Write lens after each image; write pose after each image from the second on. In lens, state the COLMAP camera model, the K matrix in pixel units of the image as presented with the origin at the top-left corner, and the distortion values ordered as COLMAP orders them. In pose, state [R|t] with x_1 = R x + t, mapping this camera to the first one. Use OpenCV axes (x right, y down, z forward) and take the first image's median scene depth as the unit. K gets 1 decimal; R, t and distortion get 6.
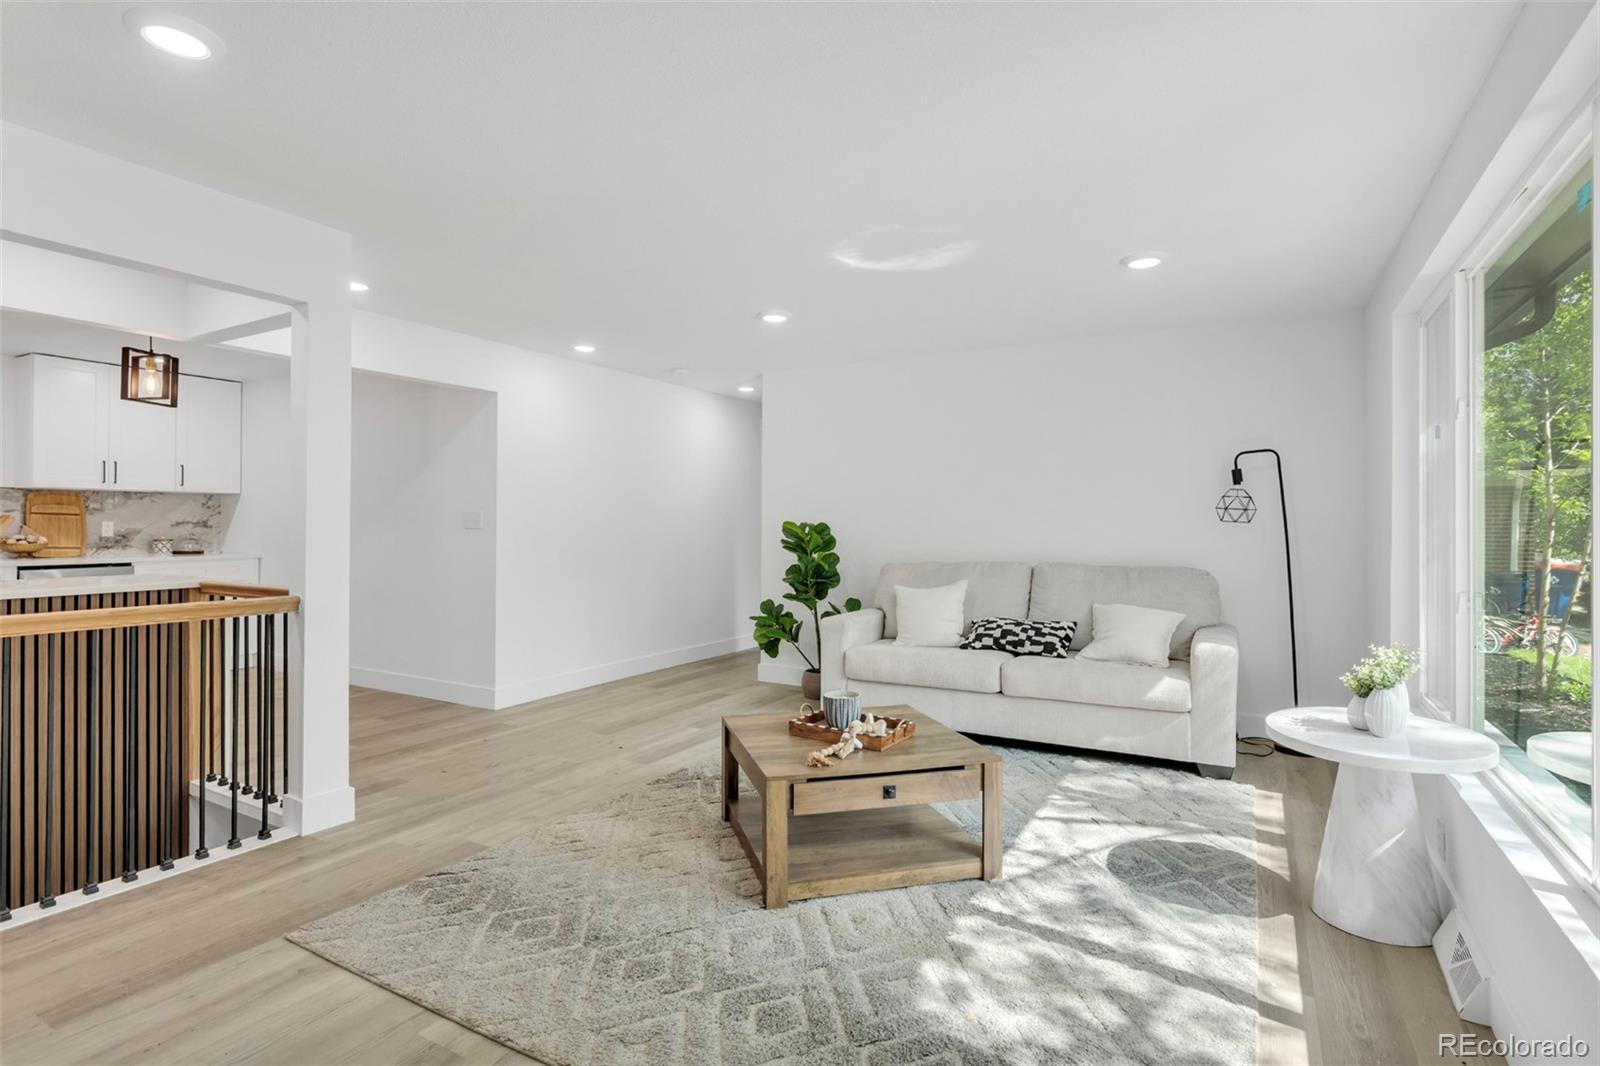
lens RADIAL K [[796.5, 0, 801.8], [0, 796.5, 526.5], [0, 0, 1]] dist [-0.001641, -0.000245]
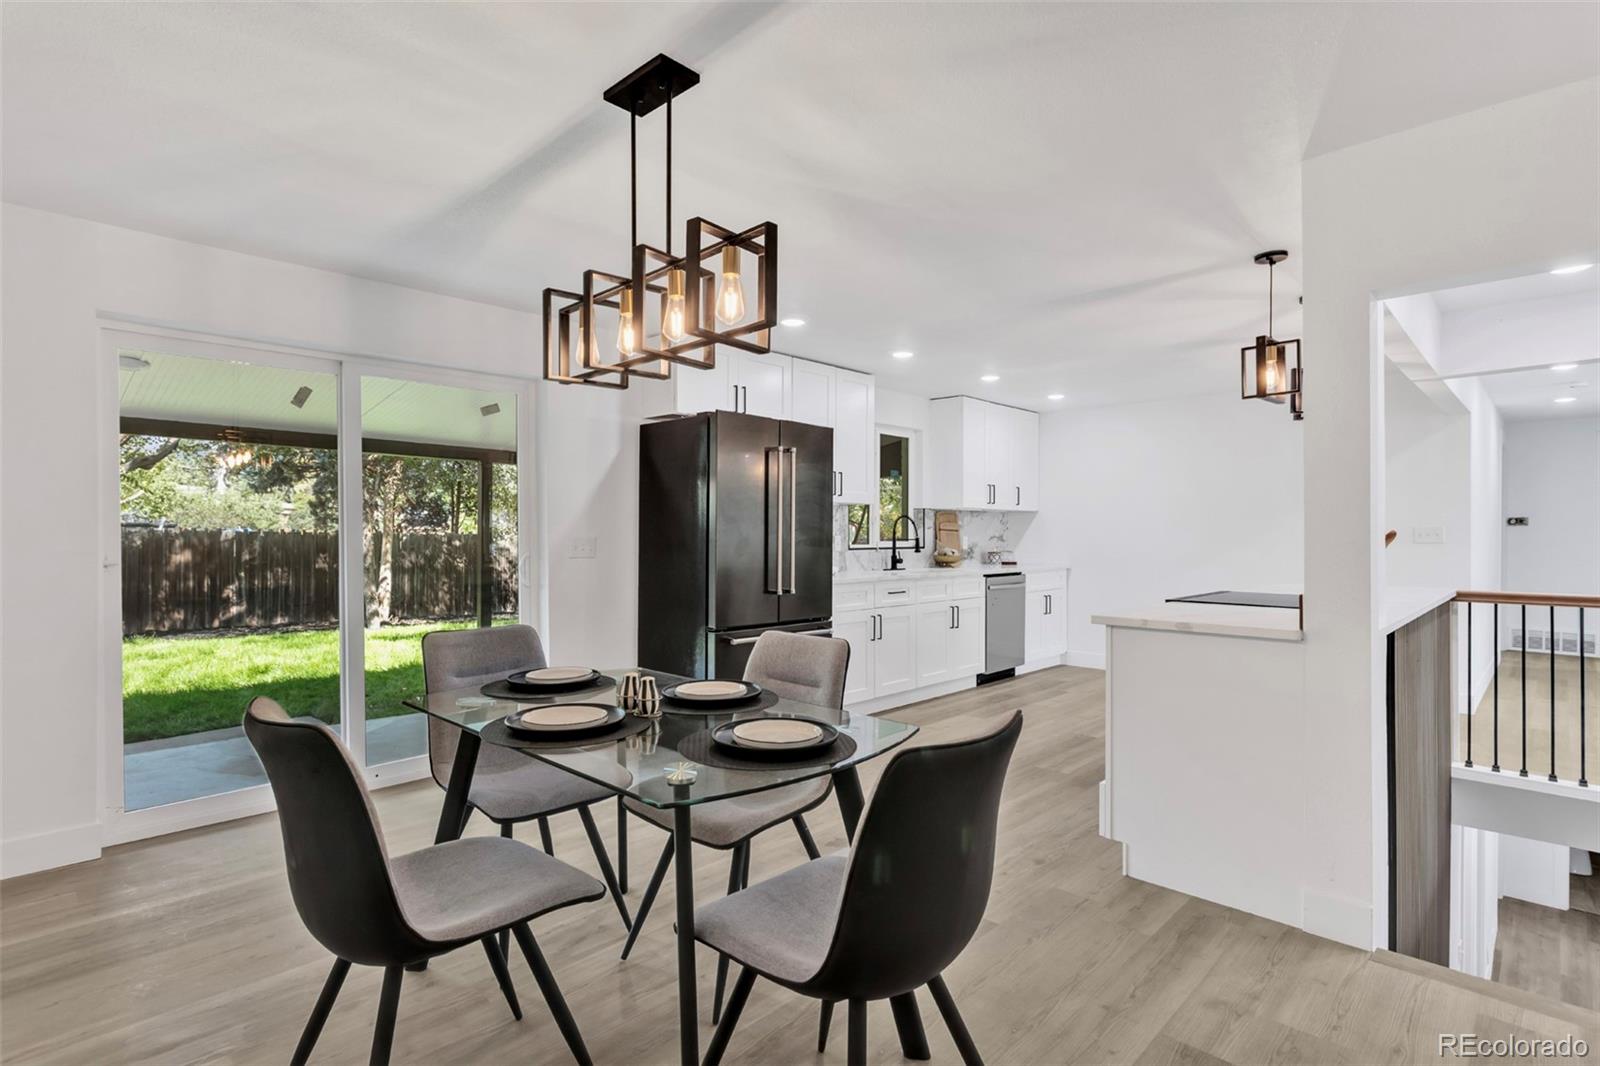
lens RADIAL K [[798.5, 0, 800.0], [0, 798.5, 533.0], [0, 0, 1]] dist [-0.000176, 0.000729]
pose [[0.968635, -0.000664, -0.248488, -0.802700], [-0.000522, 0.999989, -0.004709, -0.005328], [0.248488, 0.004691, 0.968624, -0.194978]]
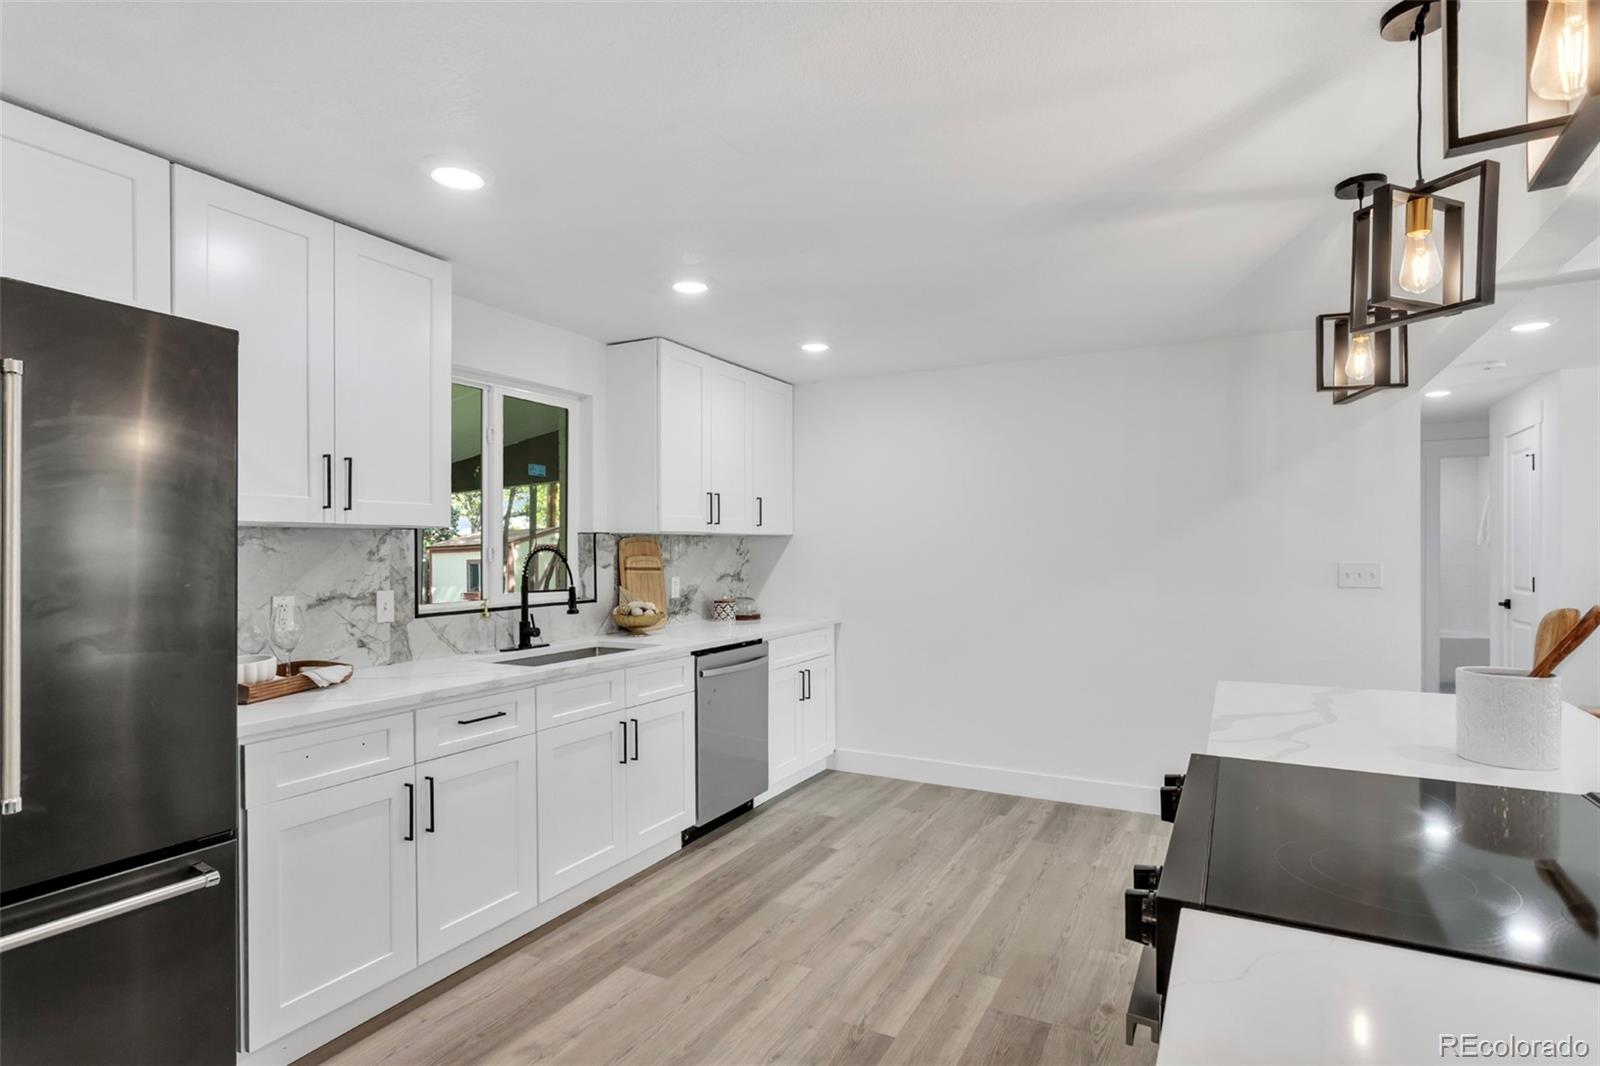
lens RADIAL K [[809.1, 0, 803.1], [0, 809.1, 549.4], [0, 0, 1]] dist [-0.011531, 0.000188]
pose [[0.999551, -0.009562, 0.028413, -0.765352], [0.009665, 0.999947, -0.003498, -0.026995], [-0.028378, 0.003771, 0.999590, 0.263355]]
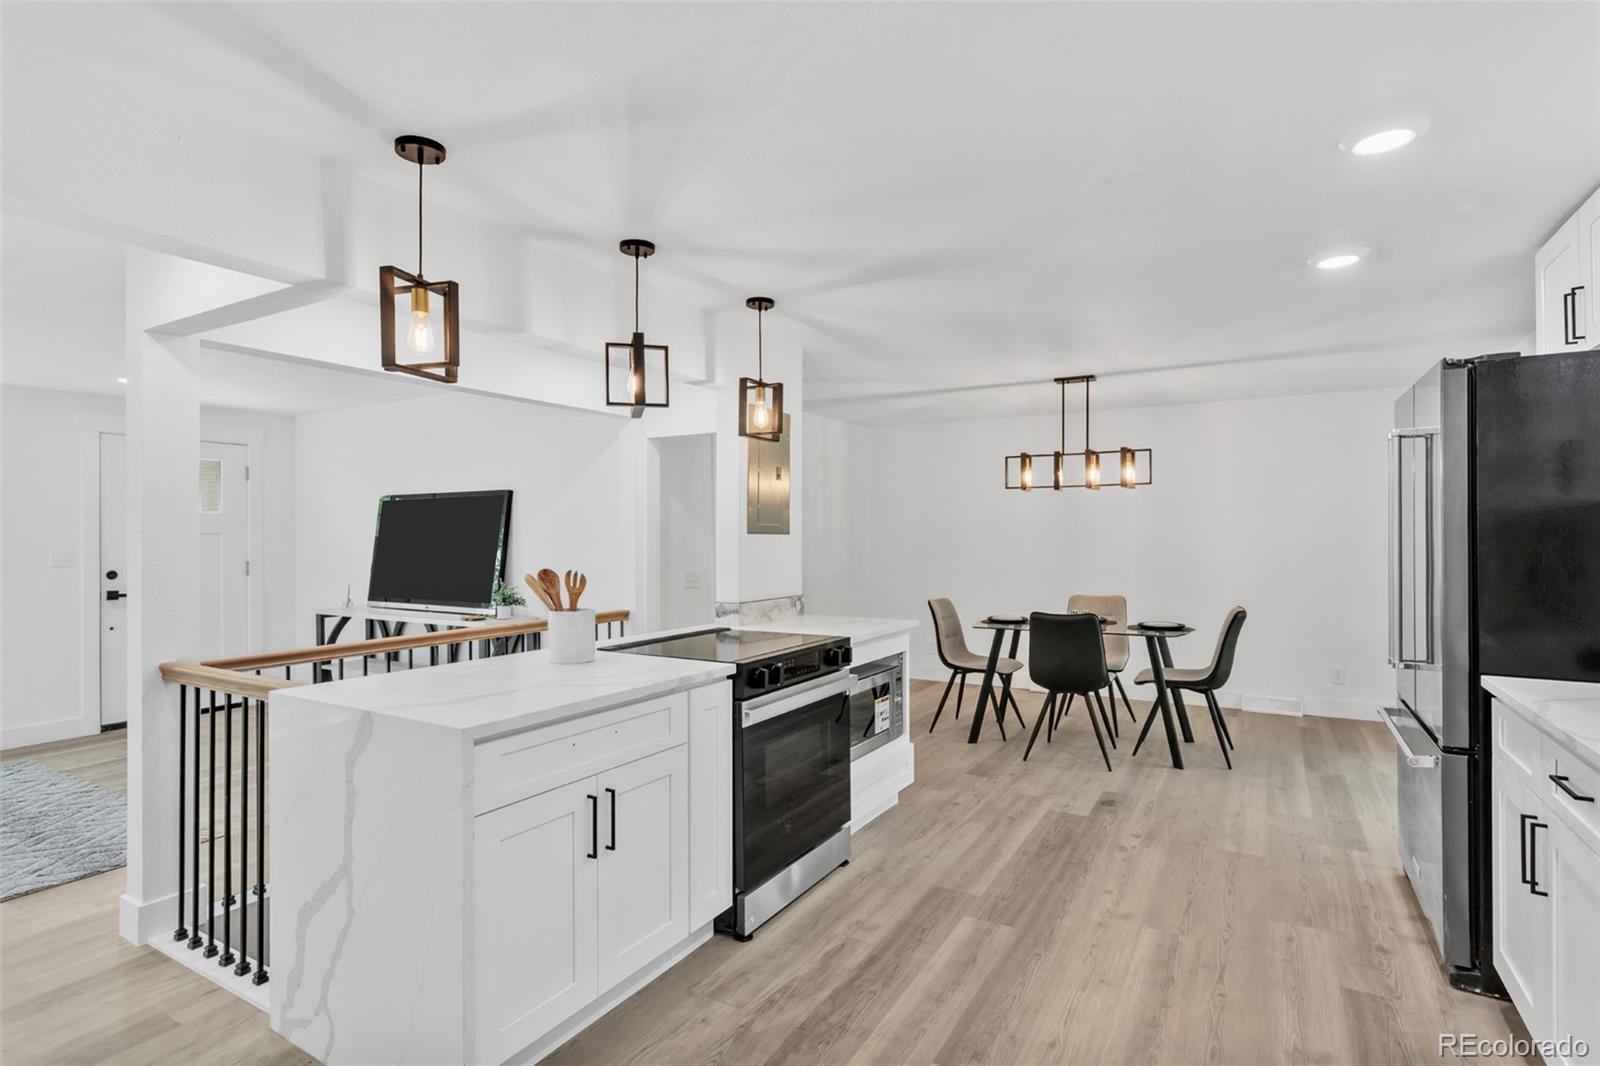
lens RADIAL K [[798.5, 0, 800.0], [0, 798.5, 533.0], [0, 0, 1]] dist [-0.000176, 0.000729]
pose [[-0.999913, 0.003923, 0.012621, -0.666900], [0.003900, 0.999991, -0.001876, -0.028051], [-0.012628, -0.001826, -0.999919, 0.945229]]
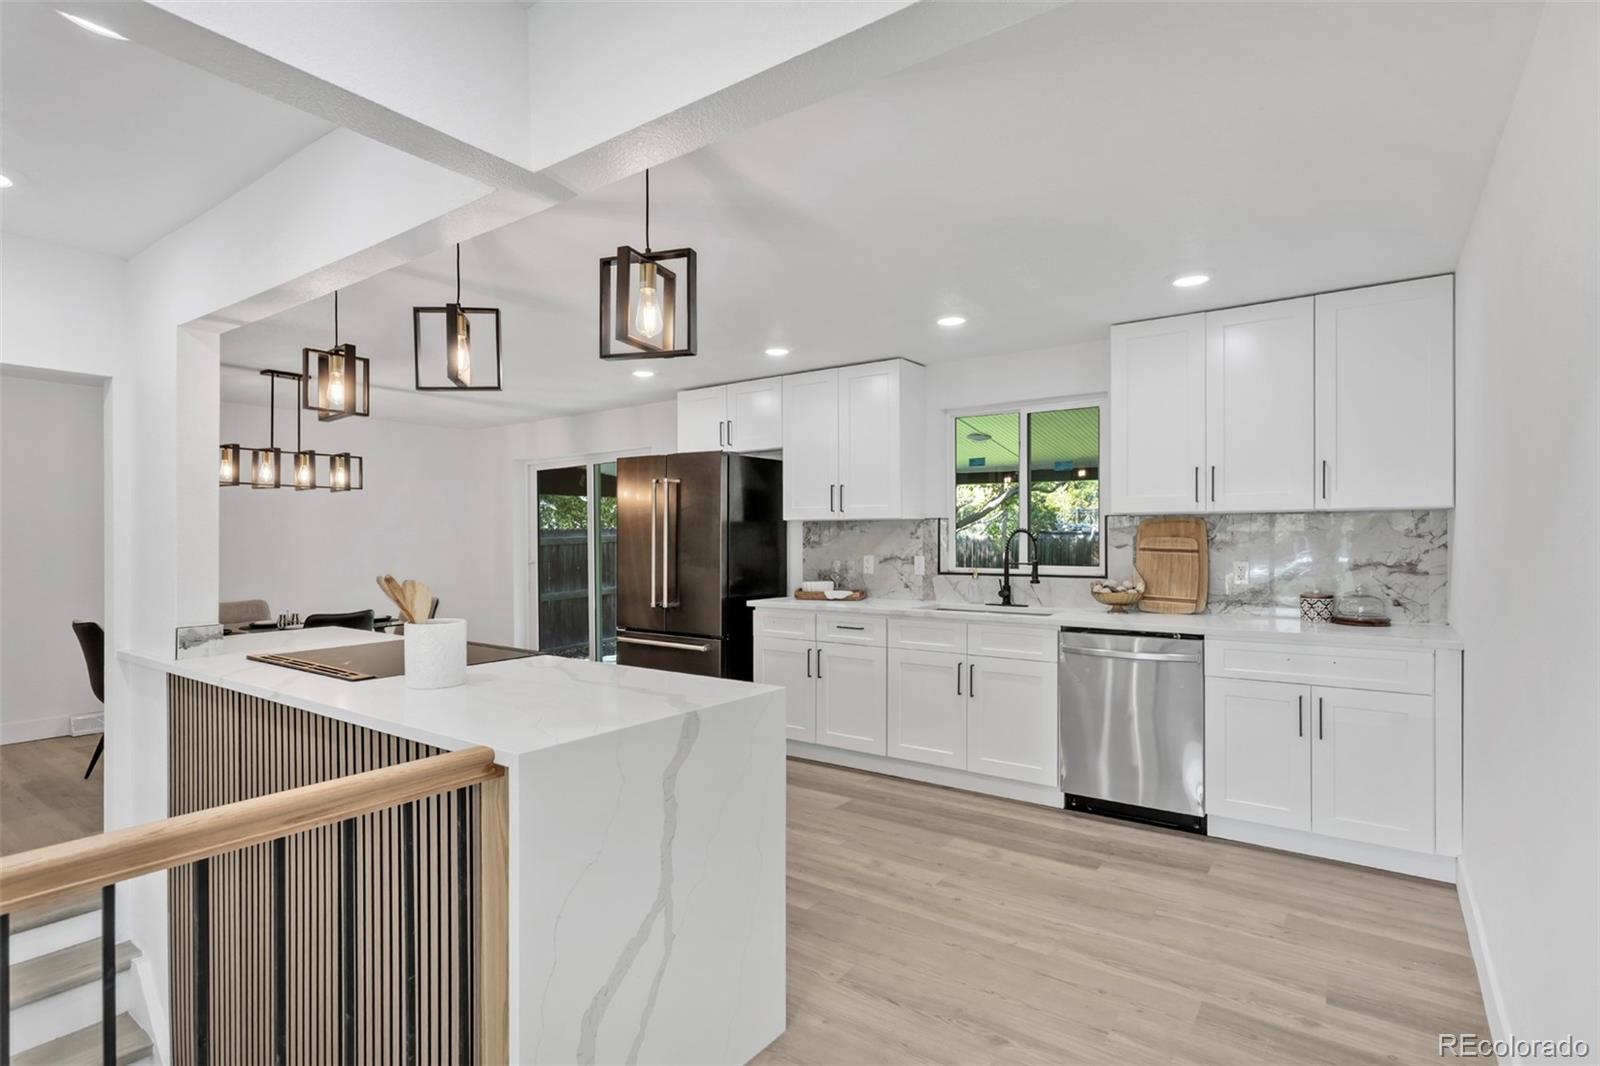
lens RADIAL K [[798.5, 0, 800.0], [0, 798.5, 533.0], [0, 0, 1]] dist [-0.000176, 0.000729]
pose [[-0.105891, -0.007323, -0.994351, -0.203034], [0.000033, 0.999973, -0.007368, -0.023757], [0.994378, -0.000813, -0.105888, 0.707550]]
